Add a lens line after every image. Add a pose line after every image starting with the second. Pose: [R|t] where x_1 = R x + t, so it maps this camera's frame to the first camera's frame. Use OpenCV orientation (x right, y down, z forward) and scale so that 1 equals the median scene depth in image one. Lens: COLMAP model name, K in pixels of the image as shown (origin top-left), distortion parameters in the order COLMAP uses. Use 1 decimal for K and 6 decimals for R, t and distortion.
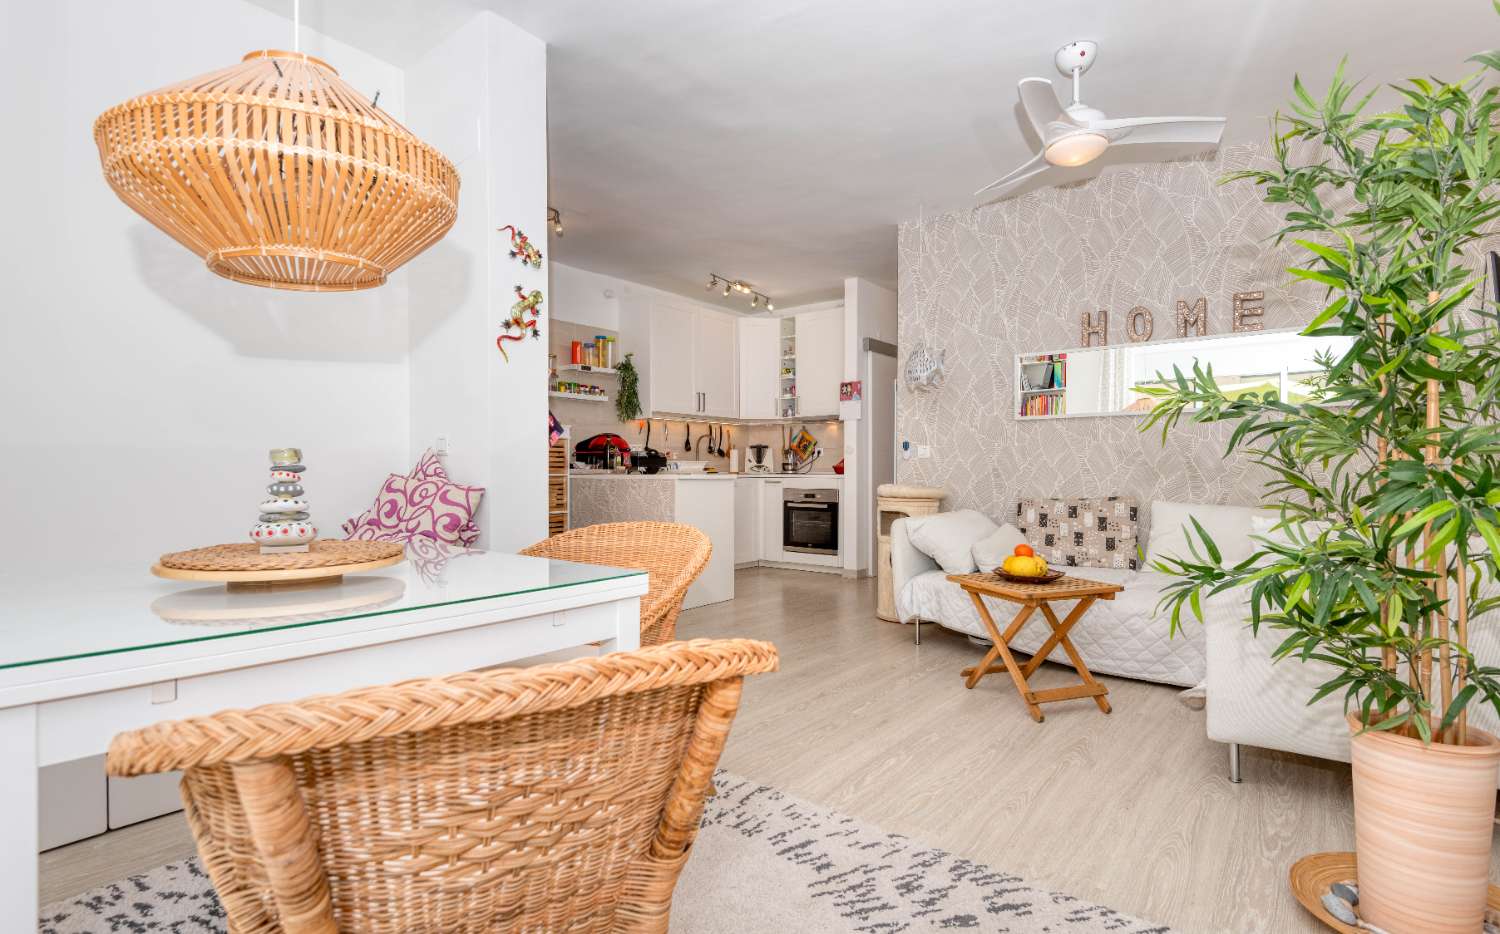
lens RADIAL K [[735.7, 0, 718.1], [0, 735.7, 481.0], [0, 0, 1]] dist [0.001161, -0.000129]
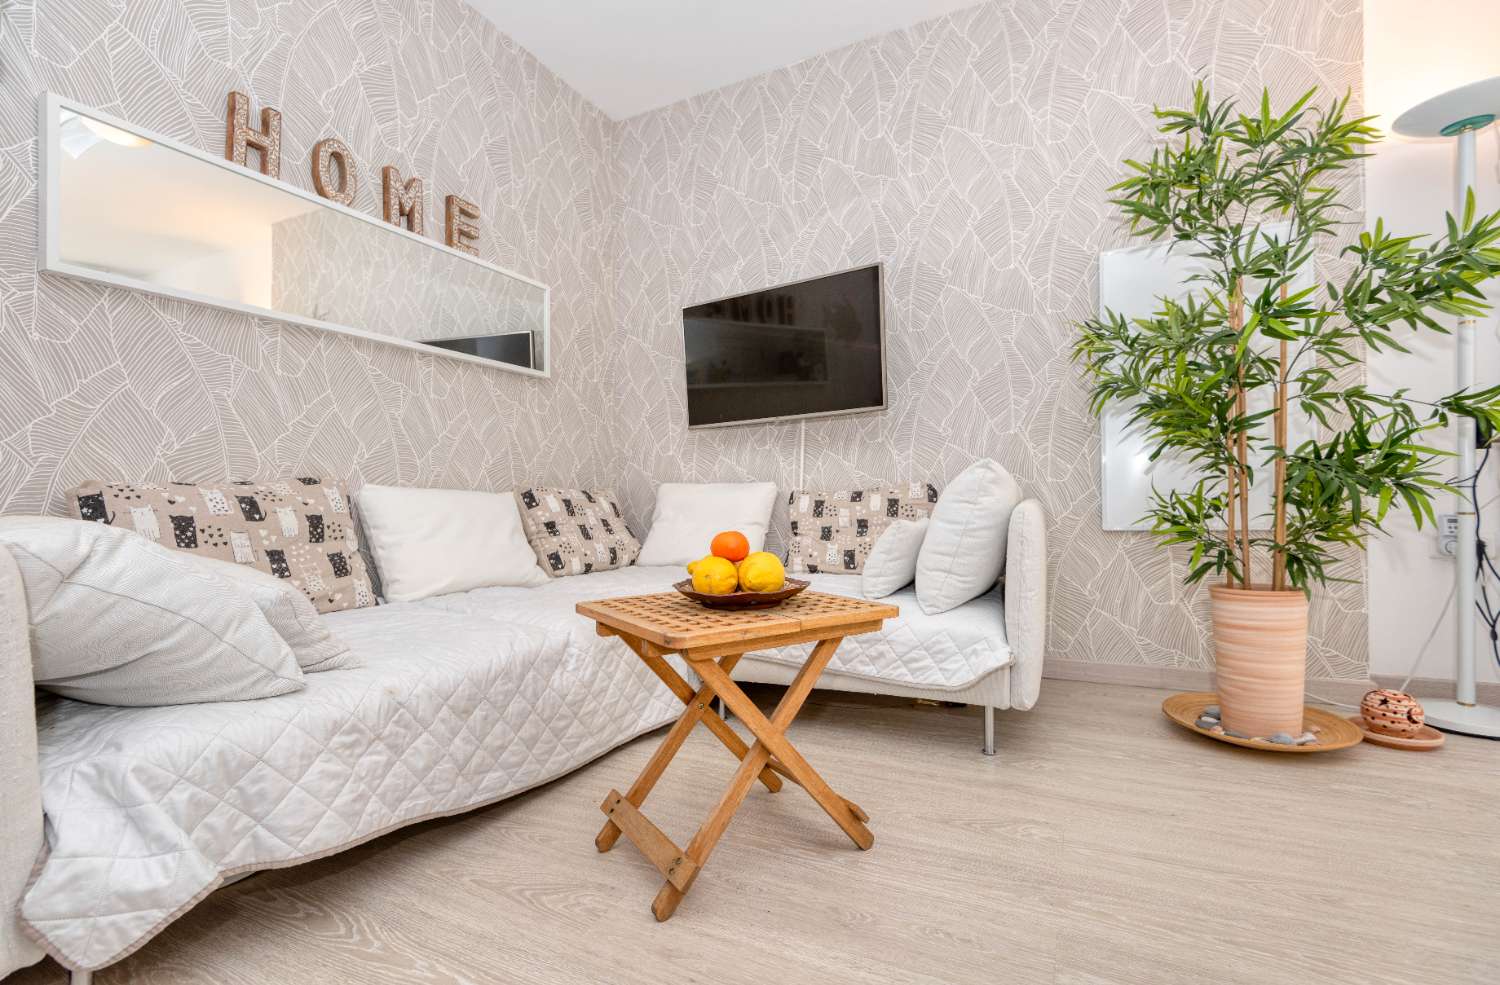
lens RADIAL K [[693.9, 0, 749.1], [0, 693.9, 507.0], [0, 0, 1]] dist [0.000361, -0.000073]
pose [[-0.257313, -0.003831, 0.966321, -0.019257], [0.033745, 0.999347, 0.012948, 0.034809], [-0.965739, 0.035940, -0.257016, 0.614320]]
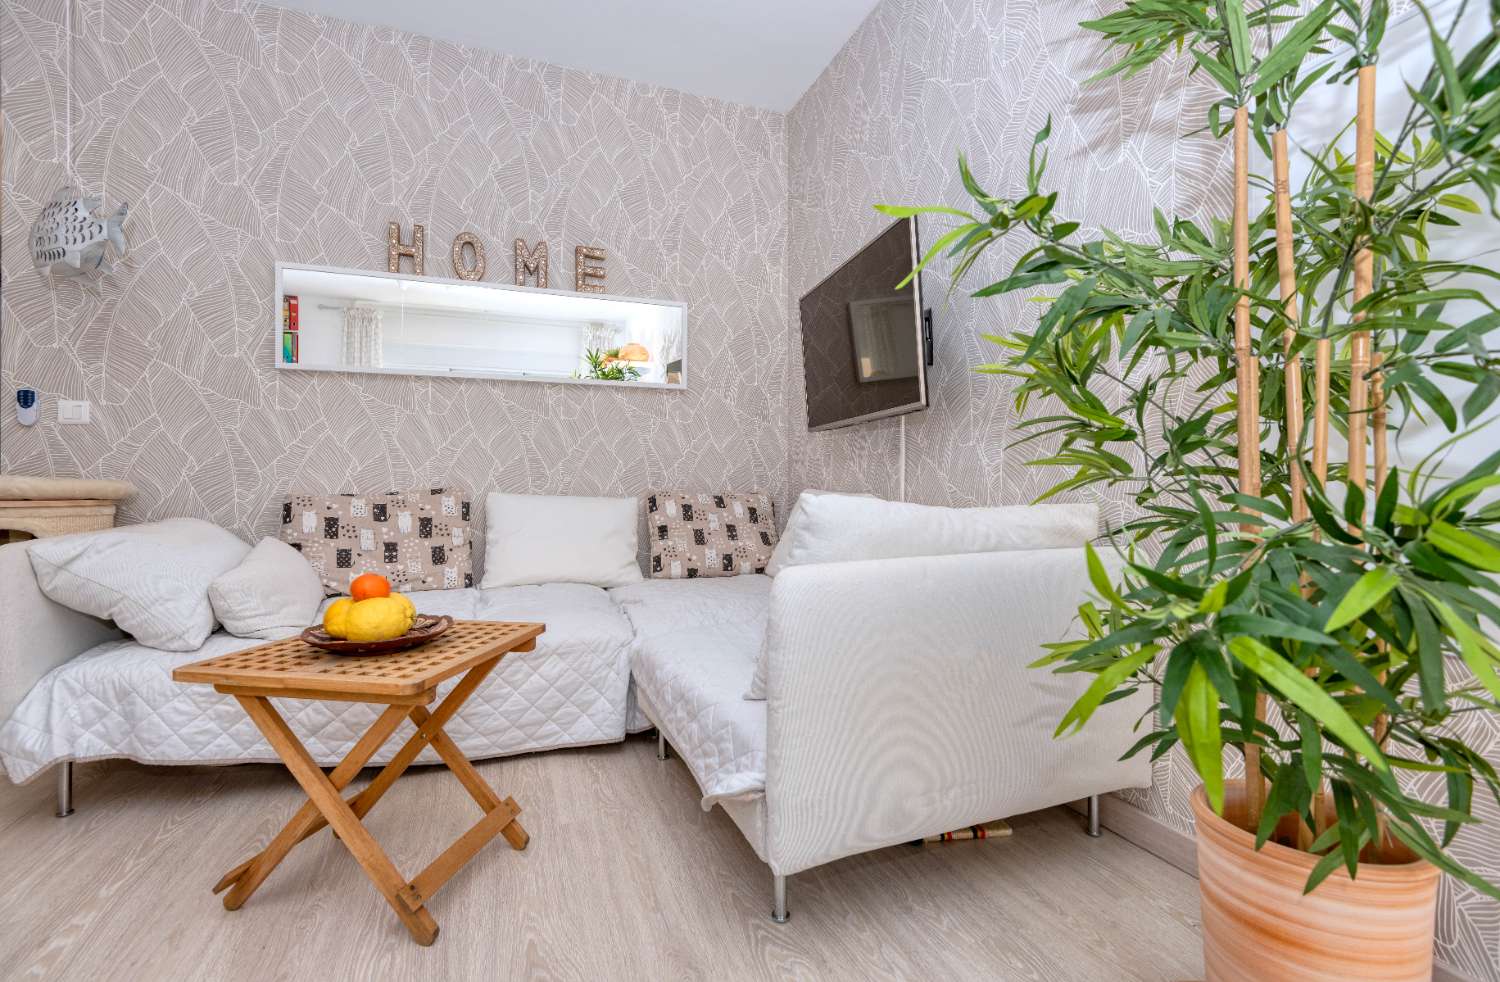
lens RADIAL K [[687.6, 0, 757.7], [0, 687.6, 481.1], [0, 0, 1]] dist [0.024861, -0.012993]
pose [[0.483224, -0.002328, 0.875493, 0.072619], [0.012882, 0.999907, -0.004452, 0.015454], [-0.875402, 0.013429, 0.483210, 0.297953]]
